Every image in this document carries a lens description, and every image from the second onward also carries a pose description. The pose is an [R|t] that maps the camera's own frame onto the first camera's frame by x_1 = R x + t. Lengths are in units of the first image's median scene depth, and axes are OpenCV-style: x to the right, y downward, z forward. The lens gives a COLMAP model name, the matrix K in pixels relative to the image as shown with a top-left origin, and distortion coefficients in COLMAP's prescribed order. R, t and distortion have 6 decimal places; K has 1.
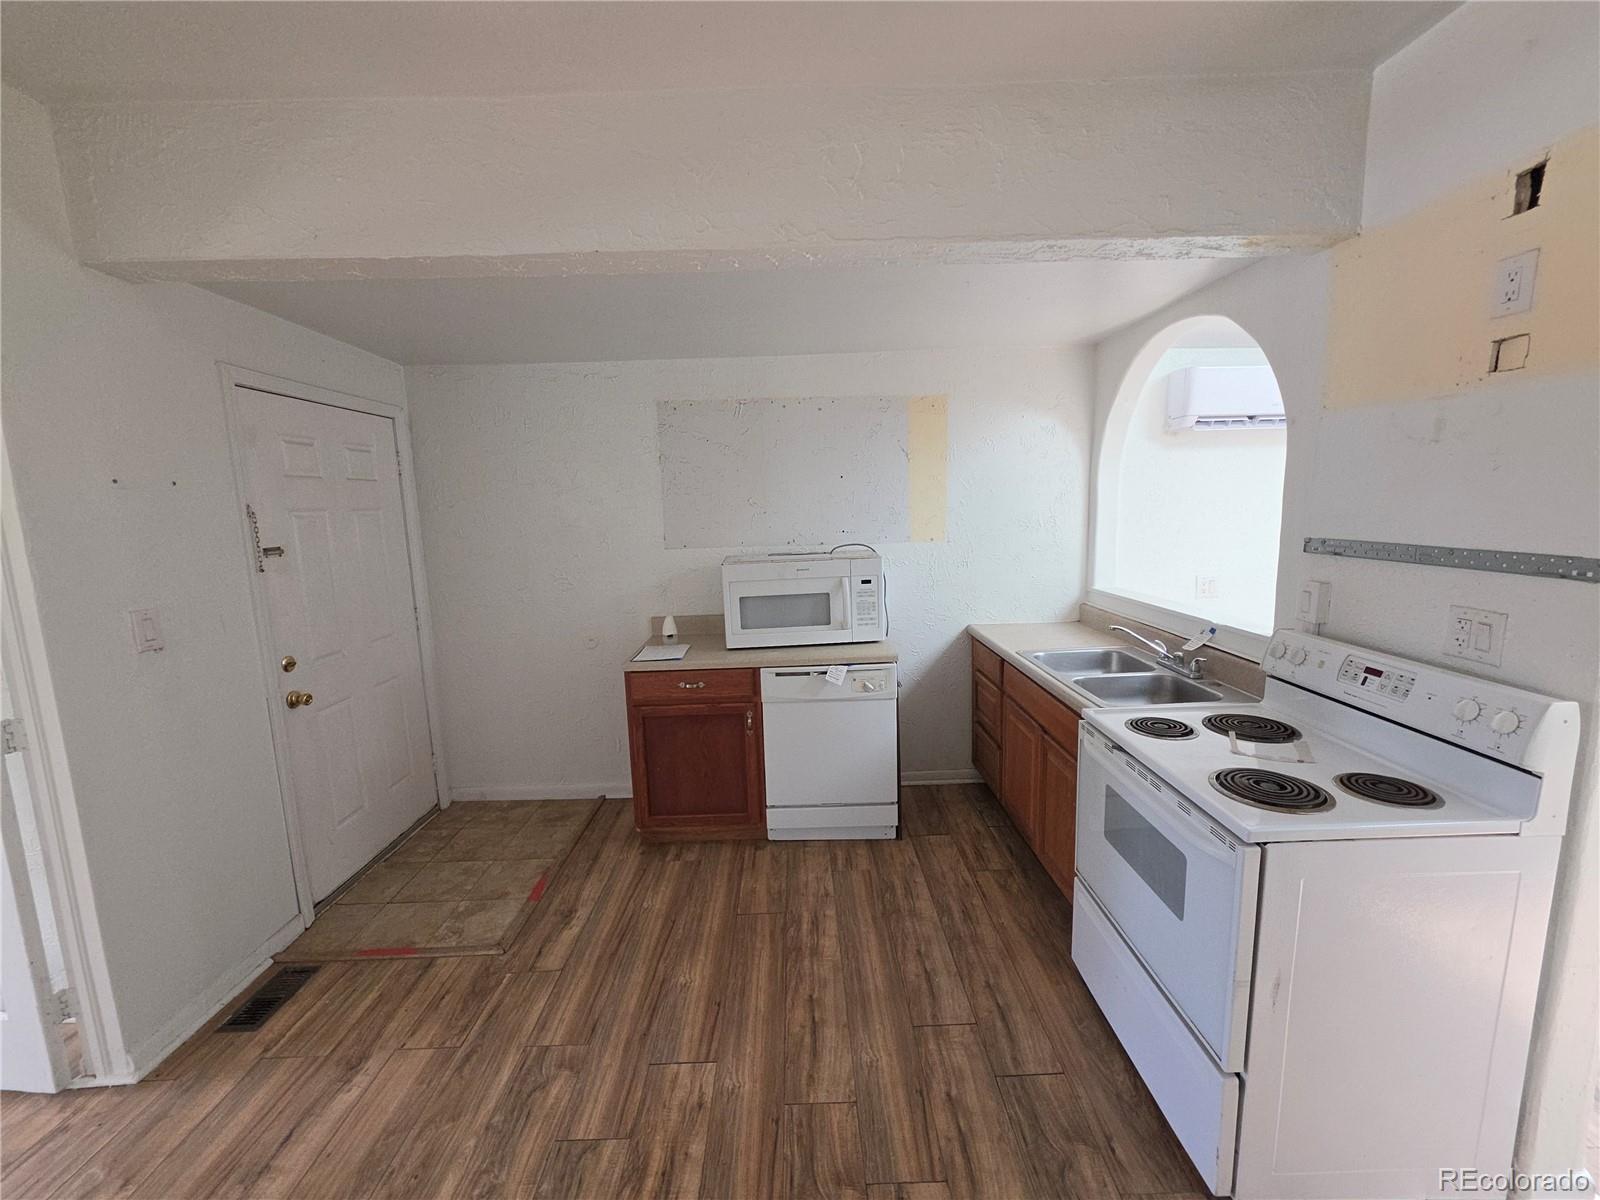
lens RADIAL K [[642.0, 0, 809.1], [0, 642.0, 603.2], [0, 0, 1]] dist [-0.003098, 0.002020]
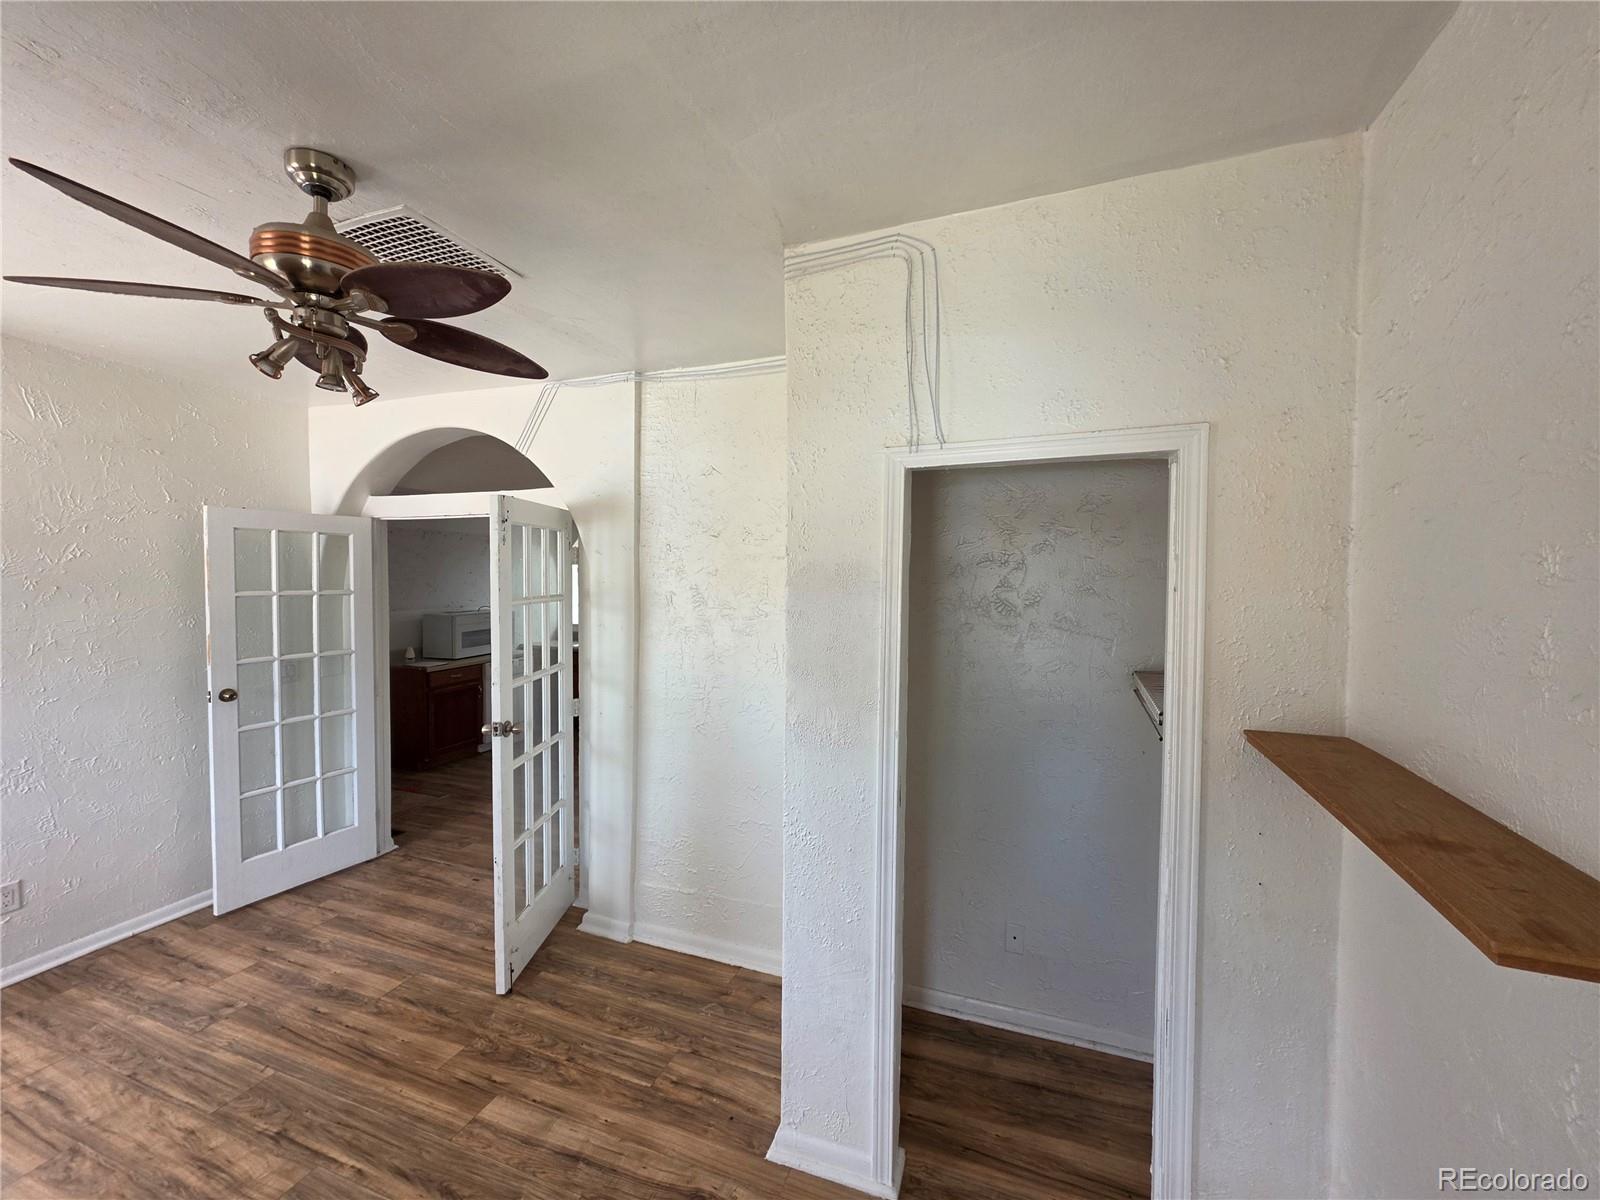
lens RADIAL K [[642.0, 0, 794.7], [0, 642.0, 594.8], [0, 0, 1]] dist [-0.003098, 0.002020]
pose [[0.374173, -0.000821, 0.927359, -1.928851], [0.116654, 0.992098, -0.046190, 0.107757], [-0.919993, 0.125463, 0.371312, -0.884991]]
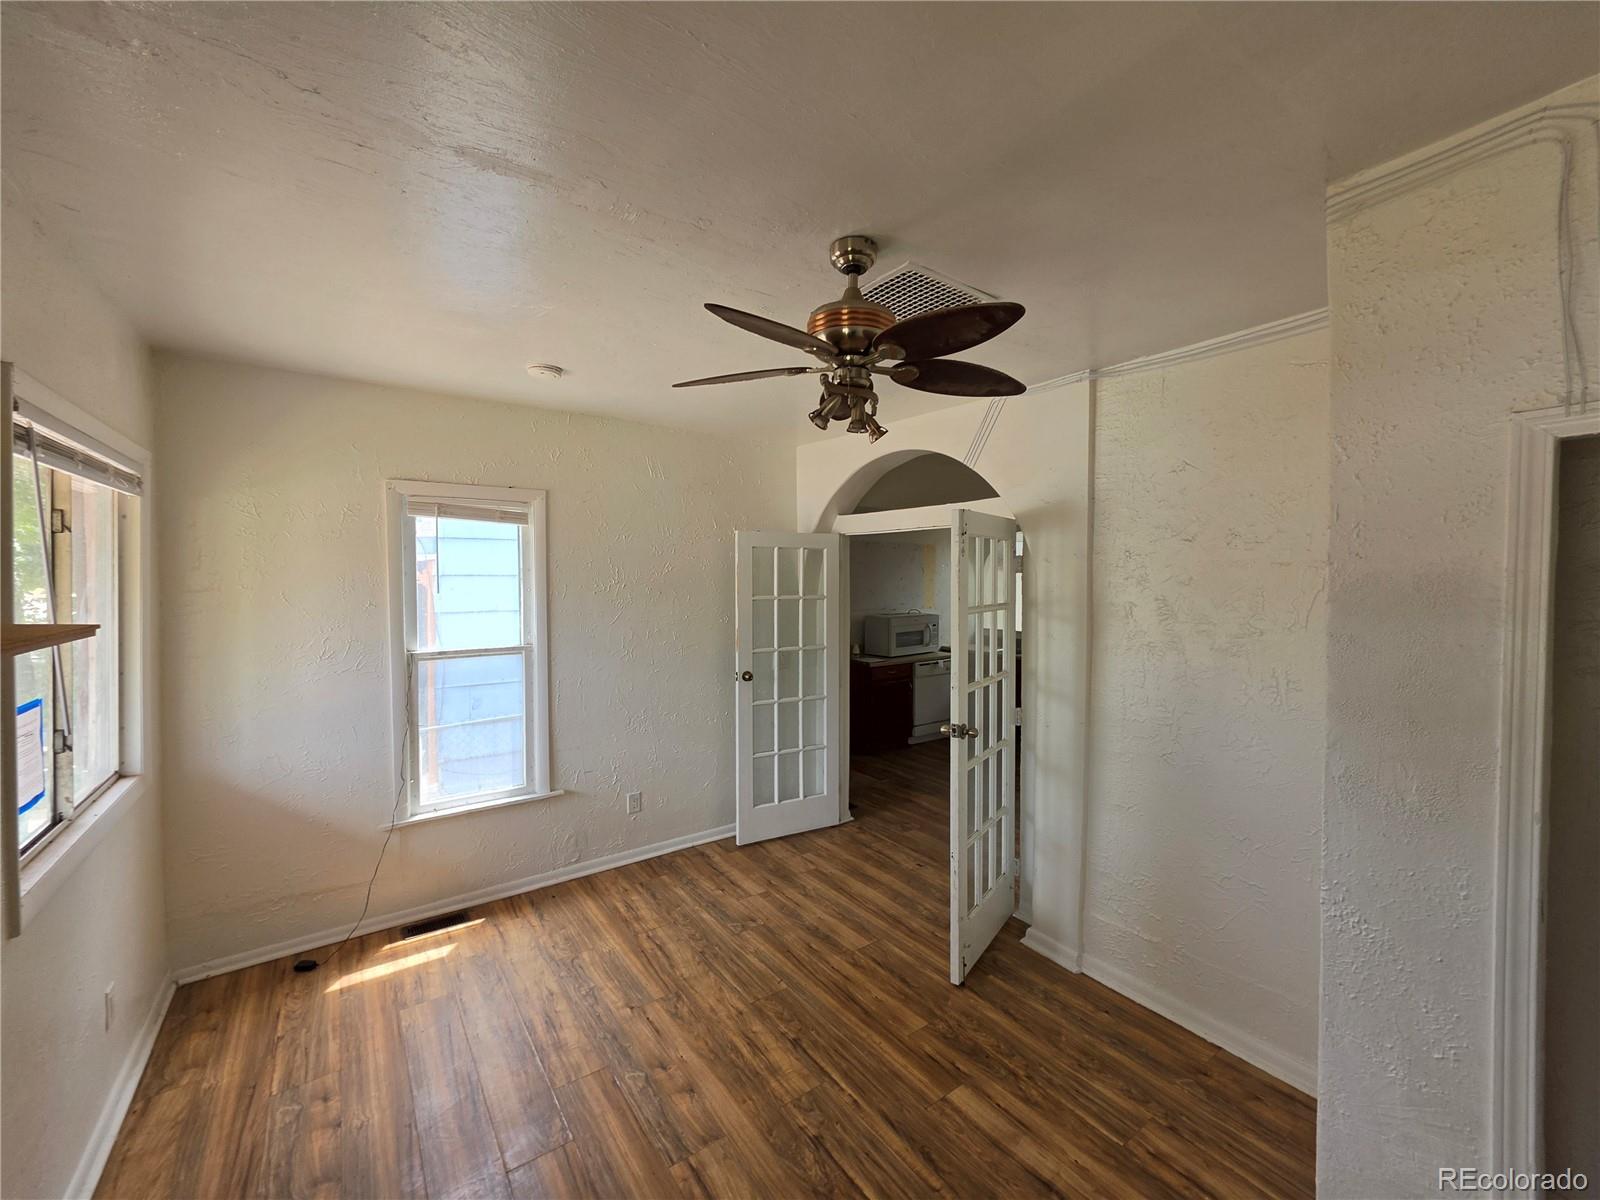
lens RADIAL K [[642.0, 0, 807.4], [0, 642.0, 588.2], [0, 0, 1]] dist [-0.003098, 0.002020]
pose [[0.824300, 0.016335, 0.565917, -1.981550], [0.058562, 0.991762, -0.113927, 0.087160], [-0.563116, 0.127051, 0.816553, -0.813702]]
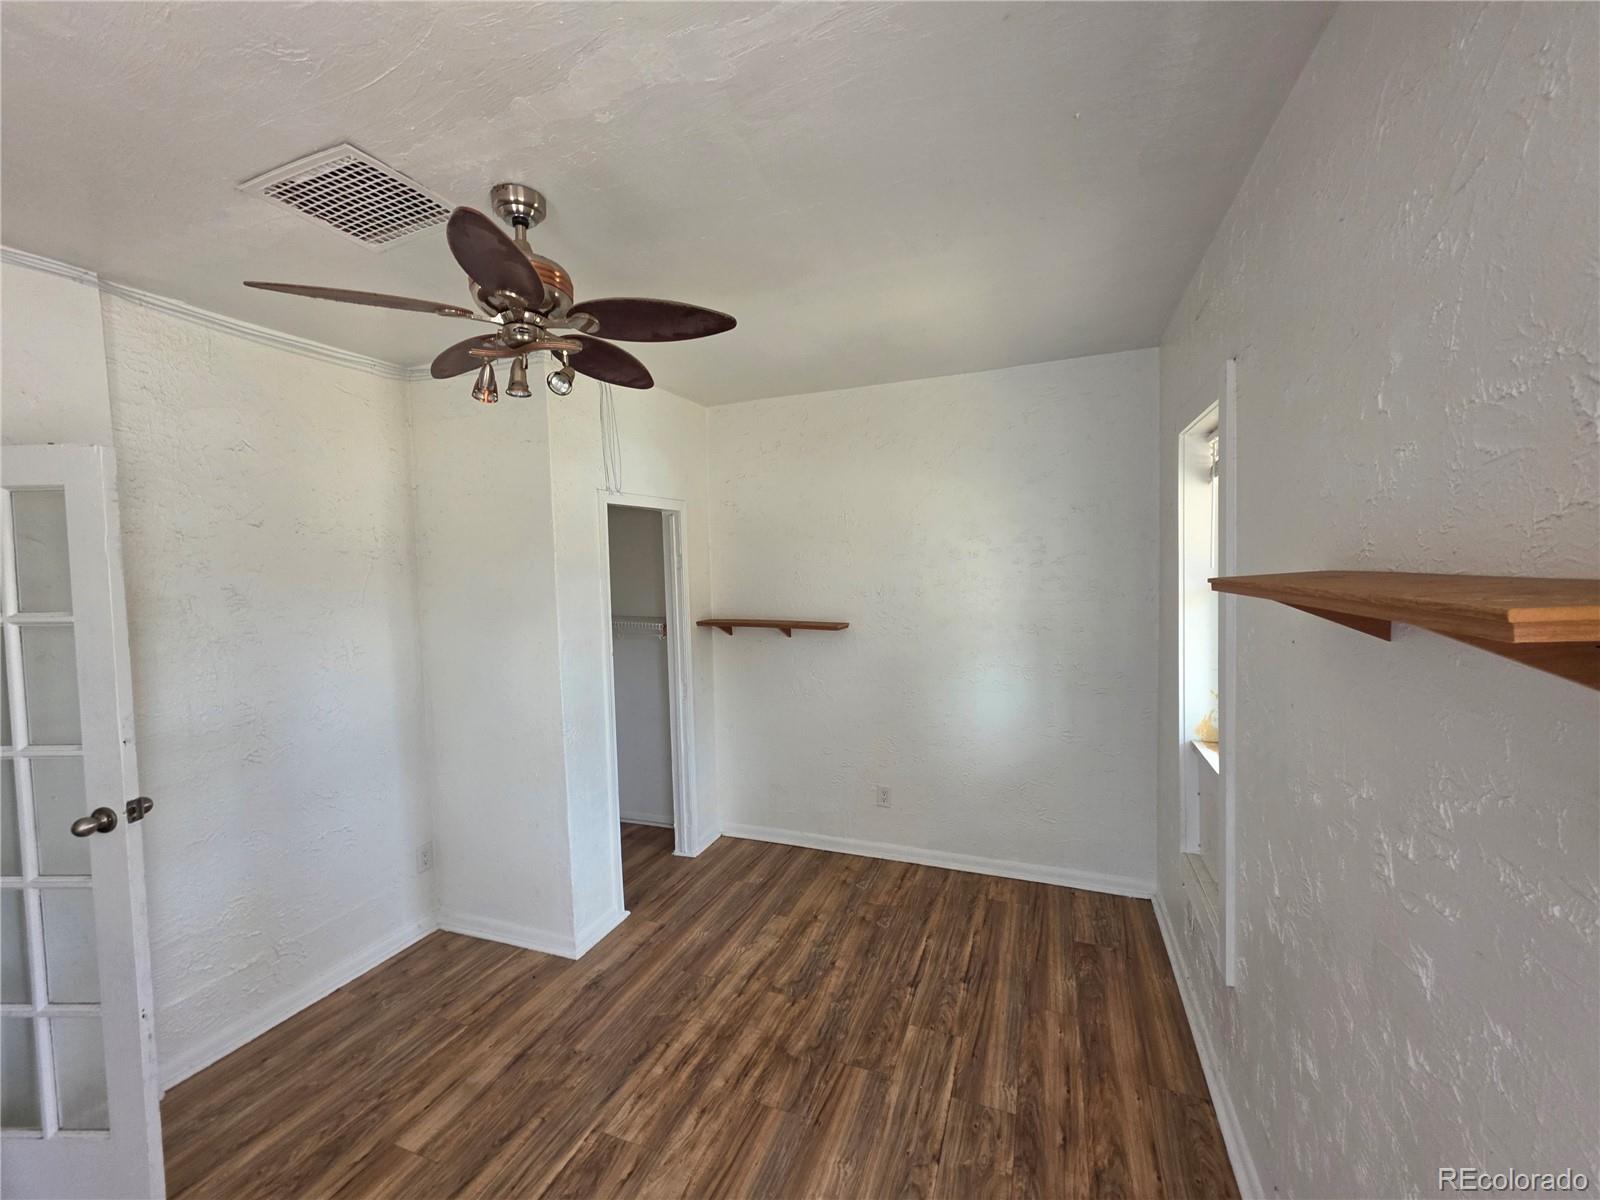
lens RADIAL K [[642.0, 0, 797.9], [0, 642.0, 598.5], [0, 0, 1]] dist [-0.003098, 0.002020]
pose [[-0.916959, 0.031168, 0.397762, -2.059138], [0.107283, 0.979488, 0.170568, -0.039762], [-0.384287, 0.199077, -0.901494, 0.279073]]
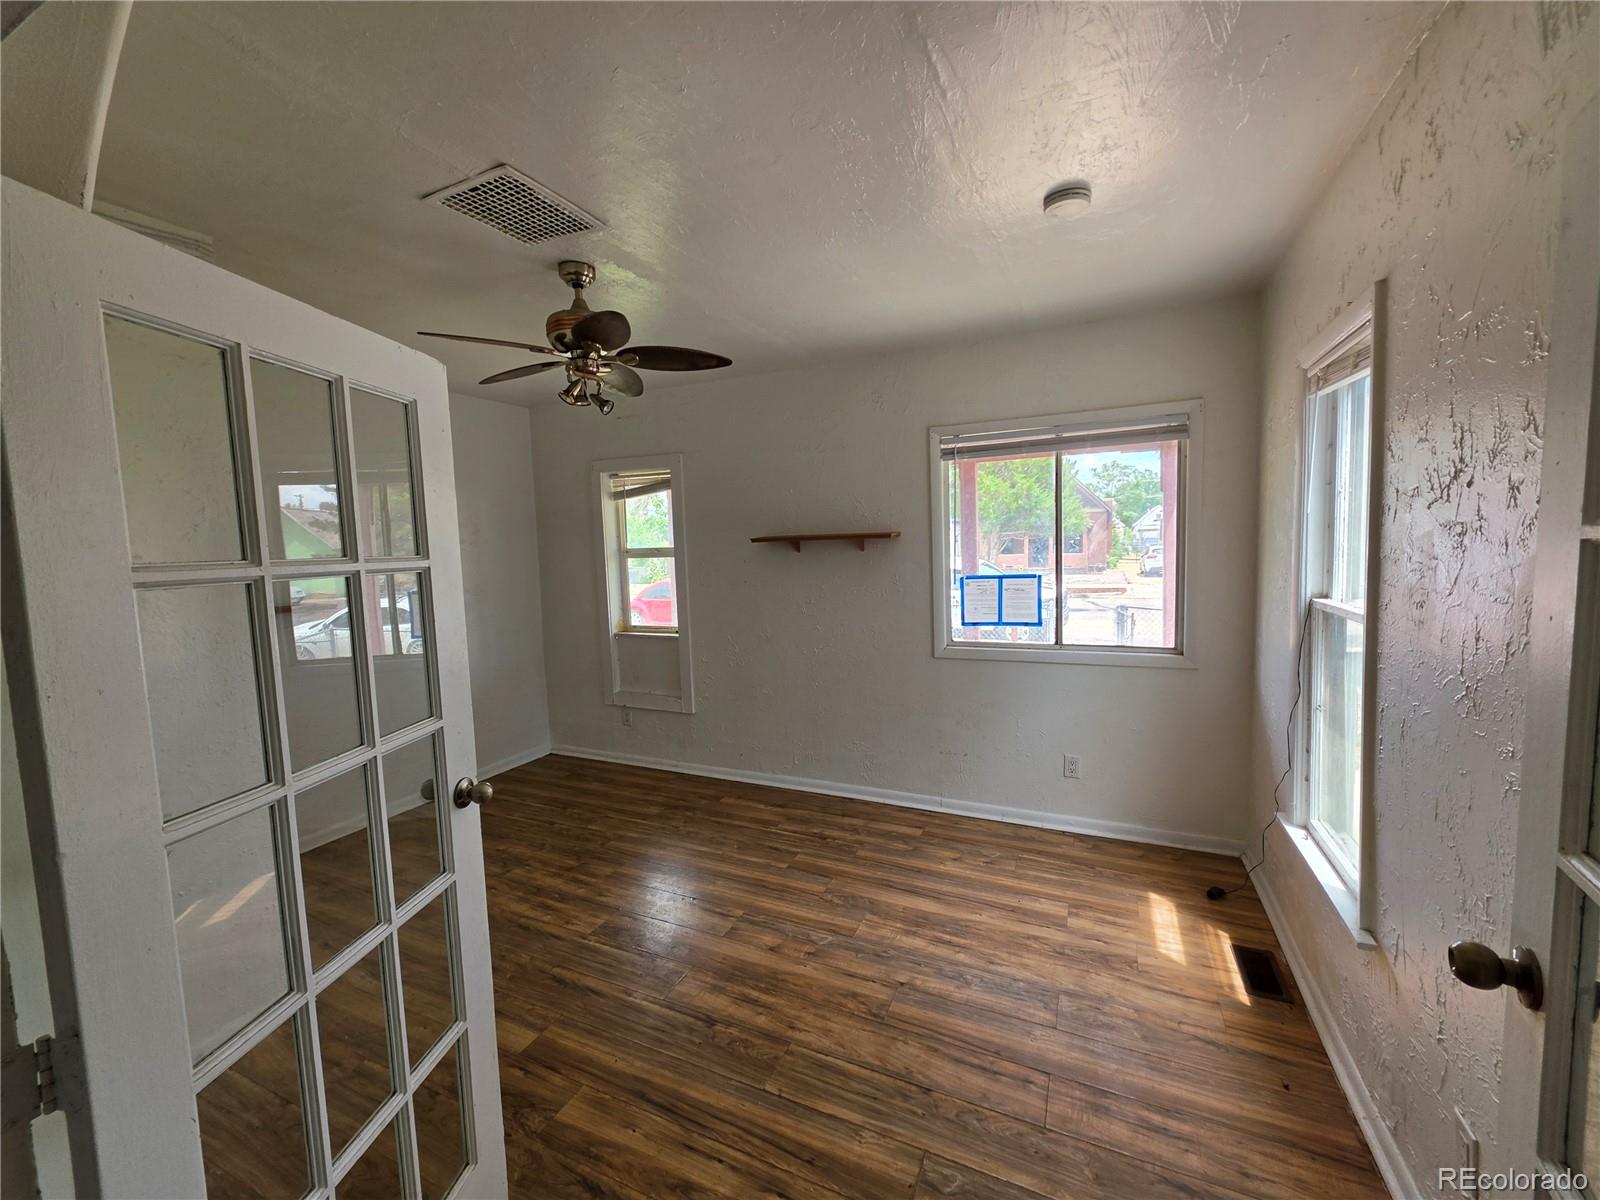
lens RADIAL K [[642.0, 0, 796.9], [0, 642.0, 593.6], [0, 0, 1]] dist [-0.003098, 0.002020]
pose [[-0.446310, 0.110547, -0.888024, -0.751901], [-0.085660, 0.982506, 0.165361, -0.075691], [0.890769, 0.149870, -0.429033, 0.493429]]
